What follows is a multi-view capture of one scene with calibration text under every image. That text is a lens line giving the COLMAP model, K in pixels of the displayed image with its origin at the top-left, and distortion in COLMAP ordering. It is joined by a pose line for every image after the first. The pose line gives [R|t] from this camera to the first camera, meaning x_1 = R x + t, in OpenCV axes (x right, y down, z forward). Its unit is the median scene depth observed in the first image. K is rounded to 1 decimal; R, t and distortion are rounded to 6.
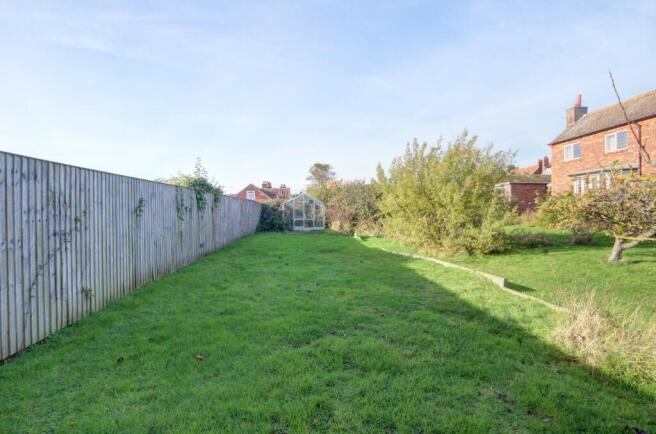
lens RADIAL K [[298.5, 0, 328.0], [0, 298.5, 217.0], [0, 0, 1]] dist [-0.011459, -0.000393]
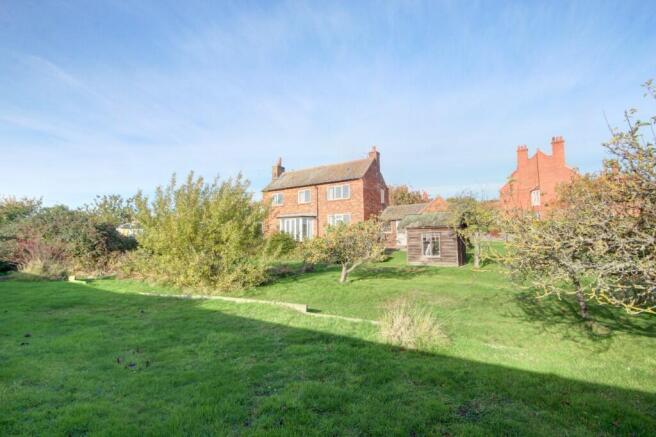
lens RADIAL K [[299.2, 0, 328.0], [0, 299.2, 218.5], [0, 0, 1]] dist [-0.009929, -0.000224]
pose [[0.618989, 0.070594, 0.782220, -0.198979], [0.011989, 0.994987, -0.099283, -0.013837], [-0.785308, 0.070833, 0.615040, 0.084422]]
